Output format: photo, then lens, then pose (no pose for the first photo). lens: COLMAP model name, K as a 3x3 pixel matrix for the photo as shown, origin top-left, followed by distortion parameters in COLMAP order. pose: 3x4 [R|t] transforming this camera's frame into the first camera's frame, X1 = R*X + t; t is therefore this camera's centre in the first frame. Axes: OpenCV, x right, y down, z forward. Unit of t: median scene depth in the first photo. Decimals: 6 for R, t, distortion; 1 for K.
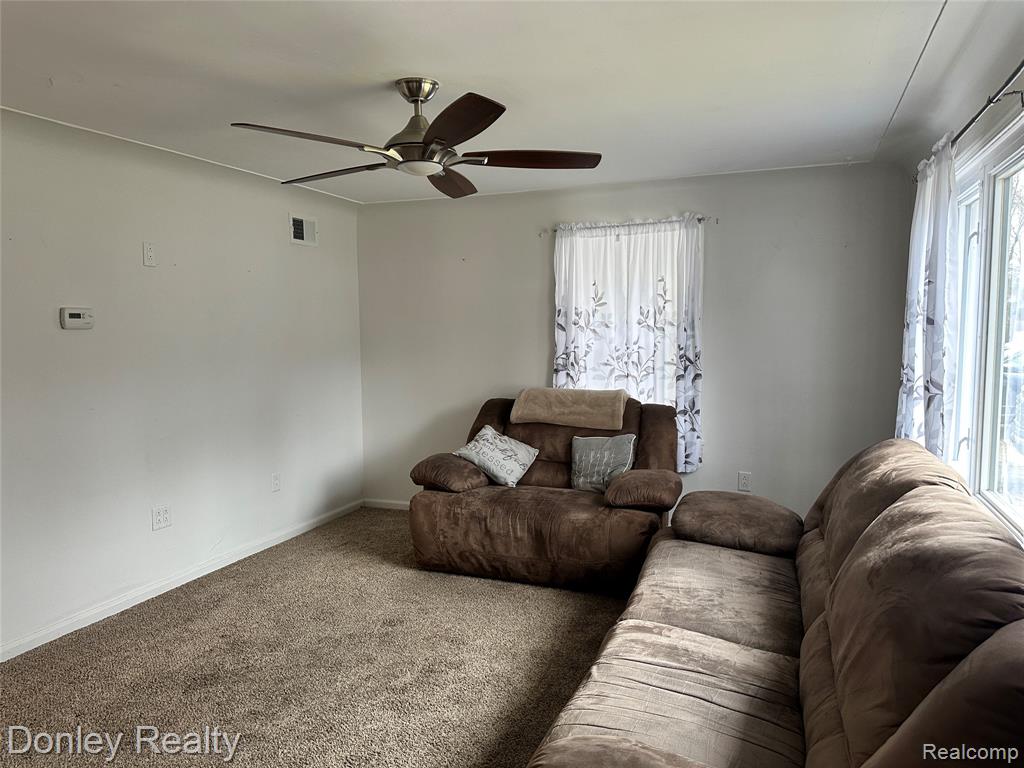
lens RADIAL K [[714.2, 0, 512.0], [0, 714.2, 384.0], [0, 0, 1]] dist [0.106520, -0.103609]
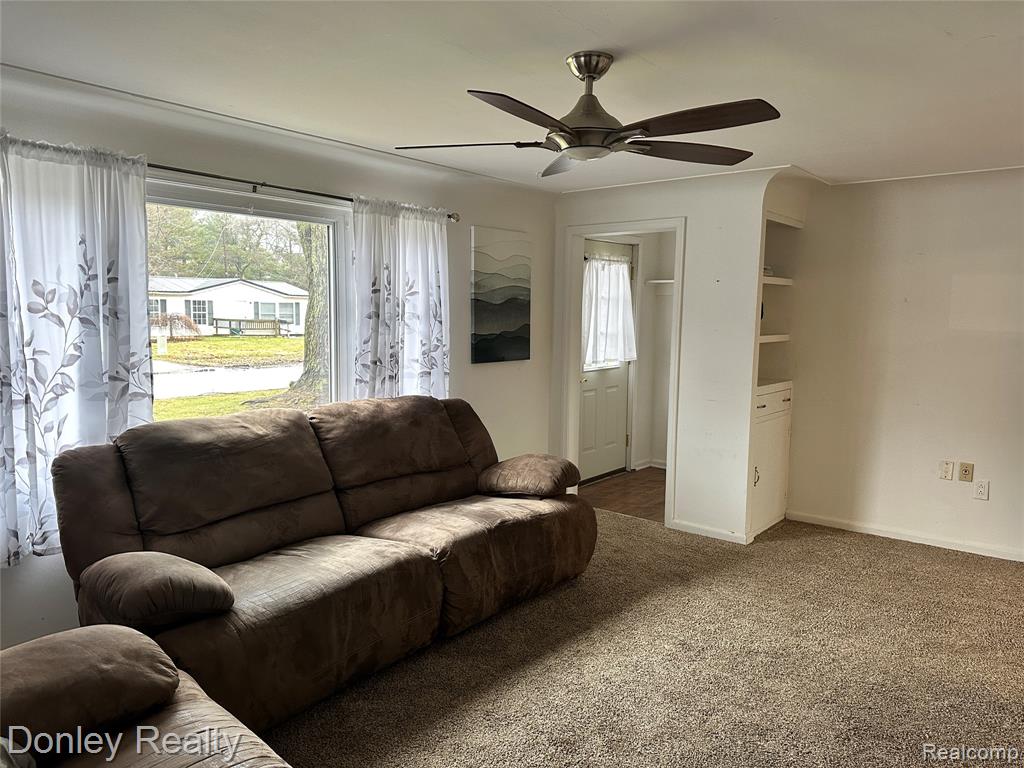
lens RADIAL K [[724.6, 0, 512.7], [0, 724.6, 376.6], [0, 0, 1]] dist [0.094193, -0.108480]
pose [[-0.955191, -0.035909, 0.293805, -0.190276], [0.014572, 0.985705, 0.167850, -0.104495], [-0.295632, 0.164610, -0.941013, 1.142560]]
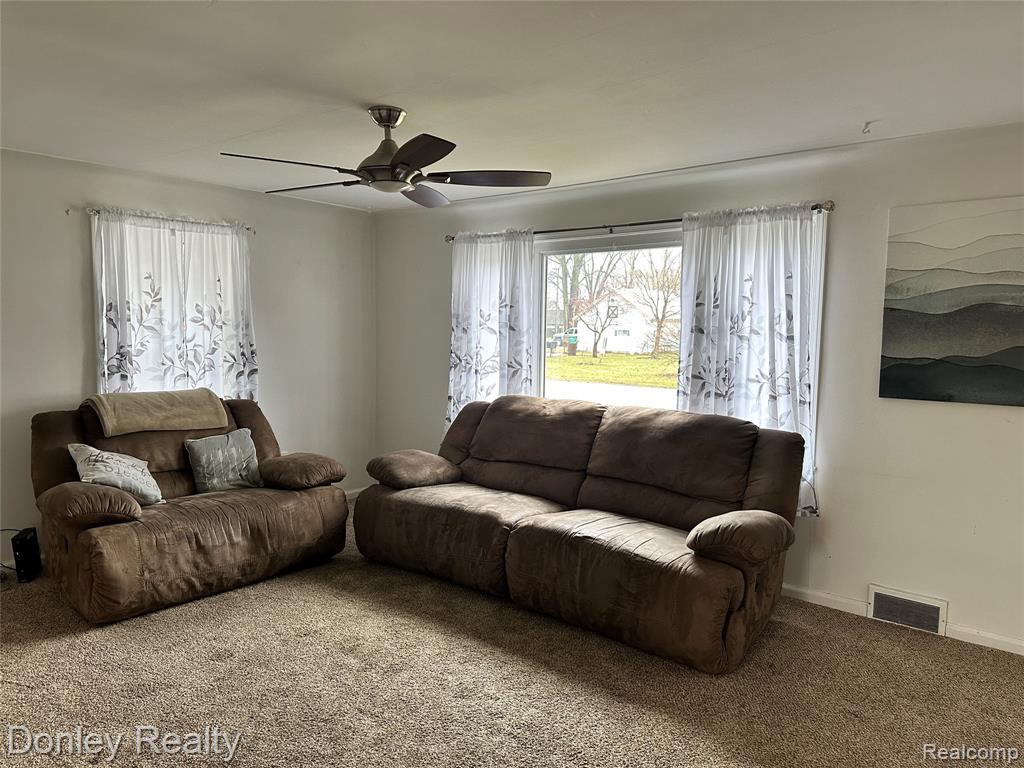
lens RADIAL K [[724.6, 0, 512.7], [0, 724.6, 376.6], [0, 0, 1]] dist [0.094193, -0.108480]
pose [[0.321782, -0.049822, 0.945502, -0.681216], [0.059293, 0.997715, 0.032394, -0.016069], [-0.944955, 0.045638, 0.324001, 0.271074]]
